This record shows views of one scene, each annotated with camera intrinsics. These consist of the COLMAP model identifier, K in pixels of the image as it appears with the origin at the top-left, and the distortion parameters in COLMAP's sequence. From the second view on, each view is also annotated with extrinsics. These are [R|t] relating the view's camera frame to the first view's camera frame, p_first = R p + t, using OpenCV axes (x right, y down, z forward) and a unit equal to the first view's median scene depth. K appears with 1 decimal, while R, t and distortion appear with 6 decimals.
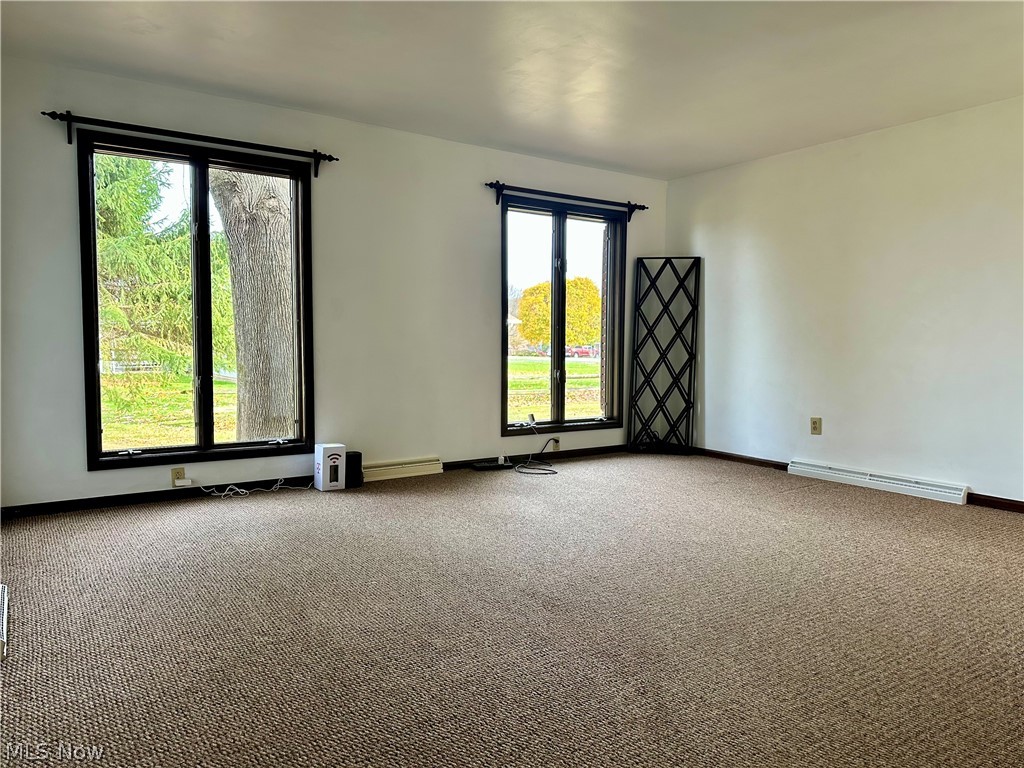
lens RADIAL K [[711.7, 0, 512.0], [0, 711.7, 384.0], [0, 0, 1]] dist [0.110298, -0.151940]
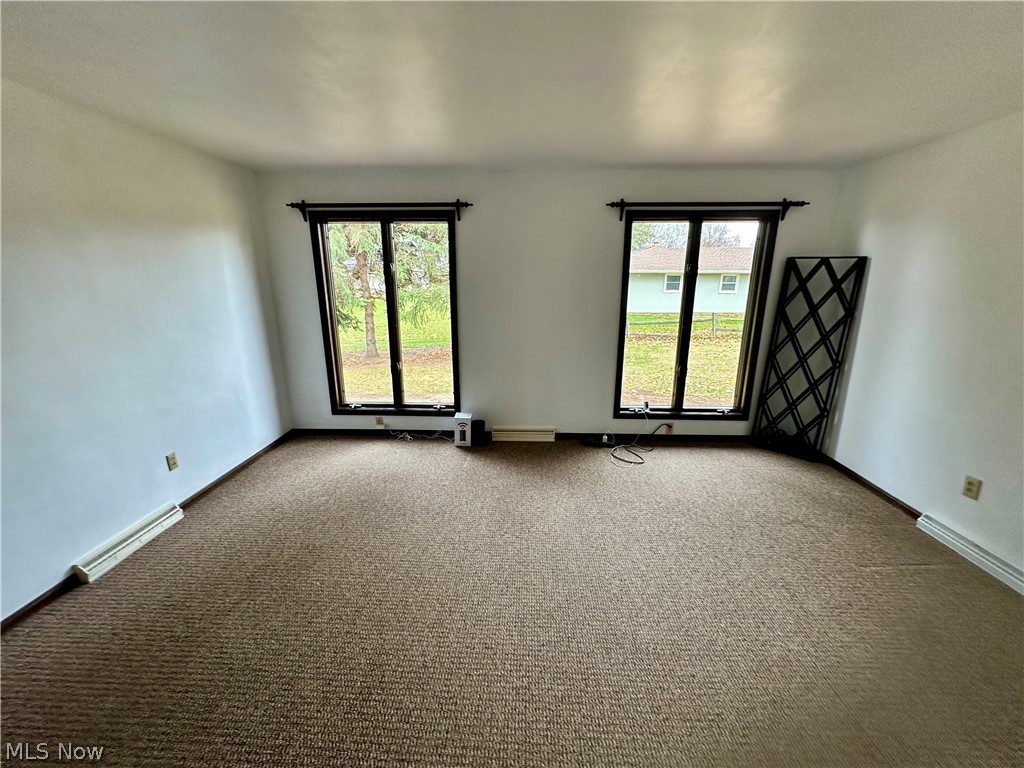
lens RADIAL K [[408.5, 0, 512.0], [0, 408.5, 384.0], [0, 0, 1]] dist [-0.000922, -0.000380]
pose [[0.805590, 0.145522, -0.574325, 0.238248], [-0.028871, 0.977857, 0.207273, -0.123791], [0.591770, -0.150396, 0.791953, 0.339679]]
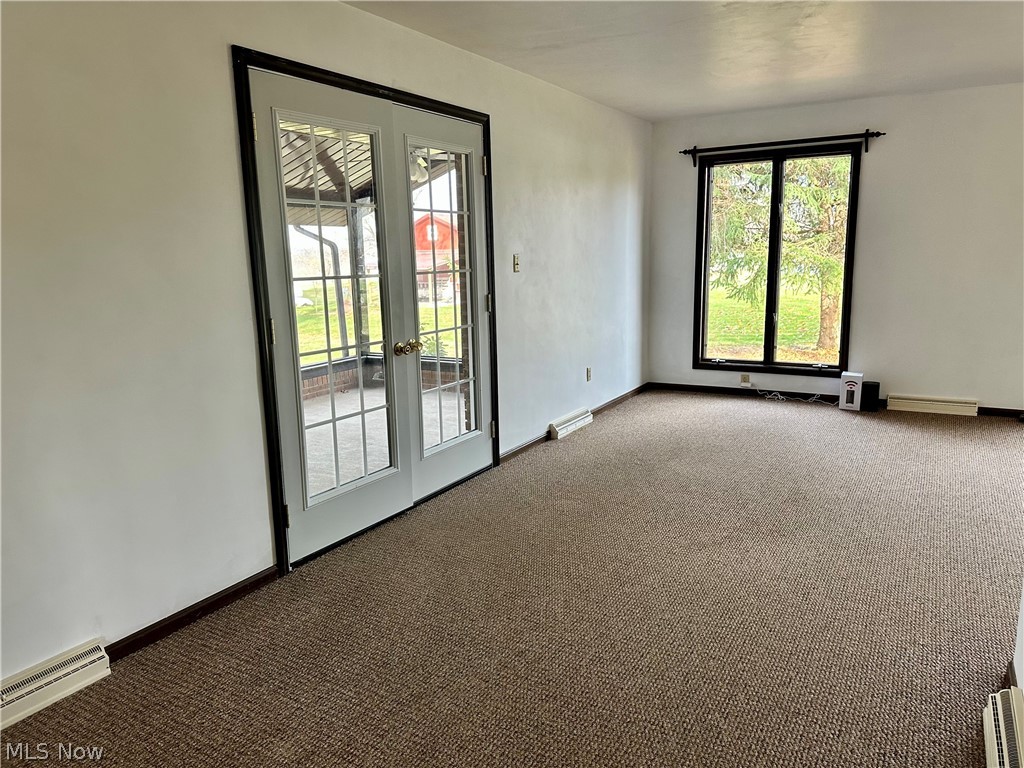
lens RADIAL K [[712.5, 0, 511.0], [0, 712.5, 381.9], [0, 0, 1]] dist [0.088400, -0.154100]
pose [[0.422596, 0.145049, -0.894636, 0.504721], [-0.025052, 0.988602, 0.148450, -0.058837], [0.905972, -0.040322, 0.421414, -0.050852]]
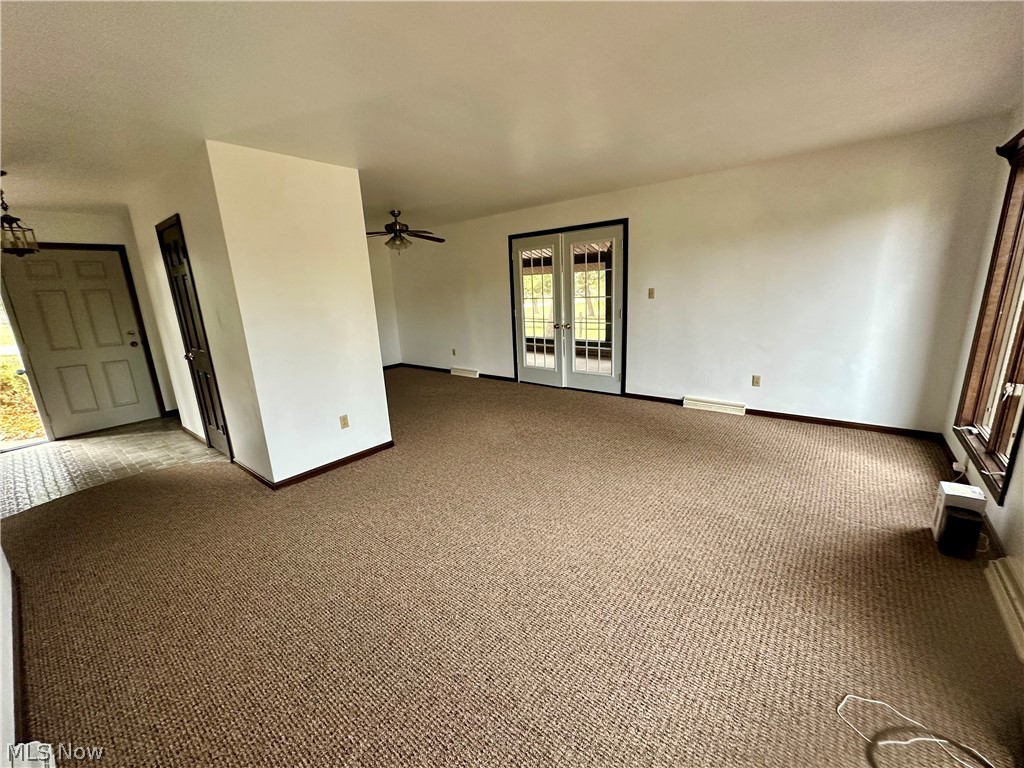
lens RADIAL K [[408.5, 0, 512.0], [0, 408.5, 384.0], [0, 0, 1]] dist [-0.000922, -0.000380]
pose [[-0.957125, 0.101980, -0.271130, 0.275959], [0.021341, 0.958261, 0.285096, -0.138157], [0.288887, 0.267087, -0.919352, 1.018163]]
